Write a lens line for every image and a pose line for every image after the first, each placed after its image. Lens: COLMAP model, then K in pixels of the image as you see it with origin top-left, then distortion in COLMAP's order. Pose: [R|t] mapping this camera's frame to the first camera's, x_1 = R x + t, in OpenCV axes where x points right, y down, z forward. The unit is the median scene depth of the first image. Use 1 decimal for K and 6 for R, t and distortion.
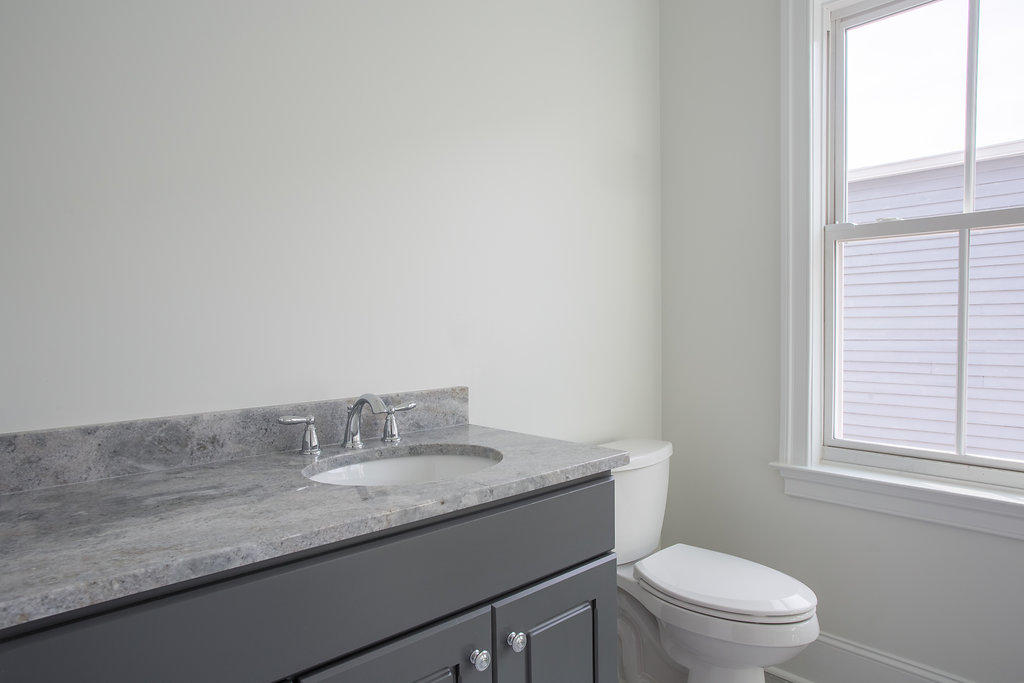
lens RADIAL K [[620.7, 0, 511.5], [0, 620.7, 343.7], [0, 0, 1]] dist [-0.043509, 0.000012]
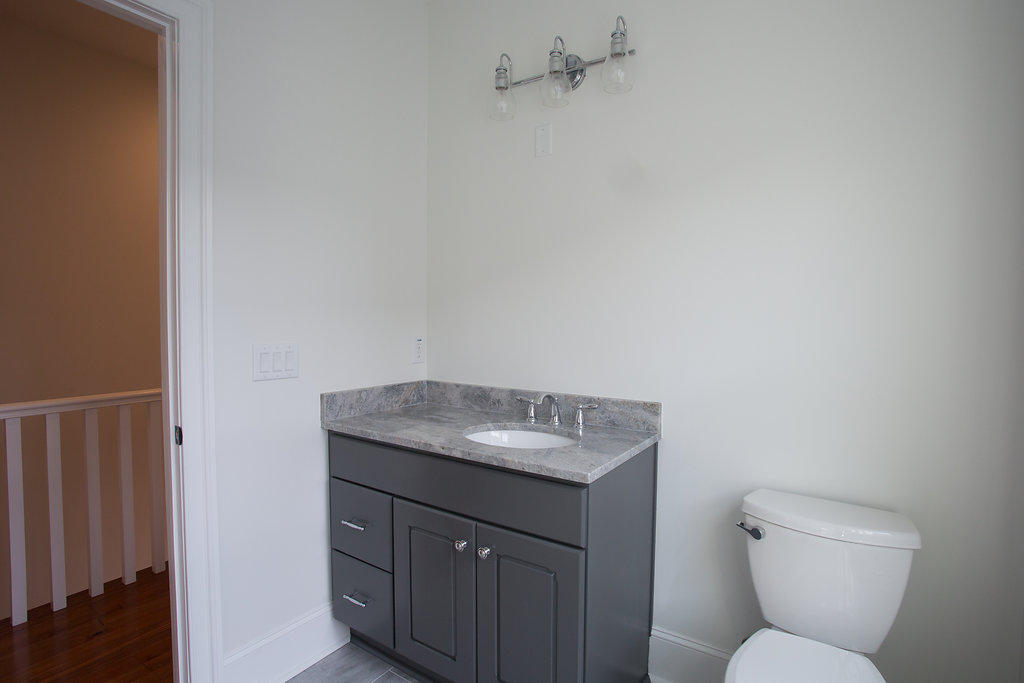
lens RADIAL K [[512.1, 0, 511.2], [0, 512.1, 338.6], [0, 0, 1]] dist [-0.036209, 0.004771]
pose [[0.239966, 0.060231, -0.968911, 1.189278], [-0.044055, 0.997721, 0.051111, -0.140320], [0.969781, 0.030420, 0.242072, 0.666751]]
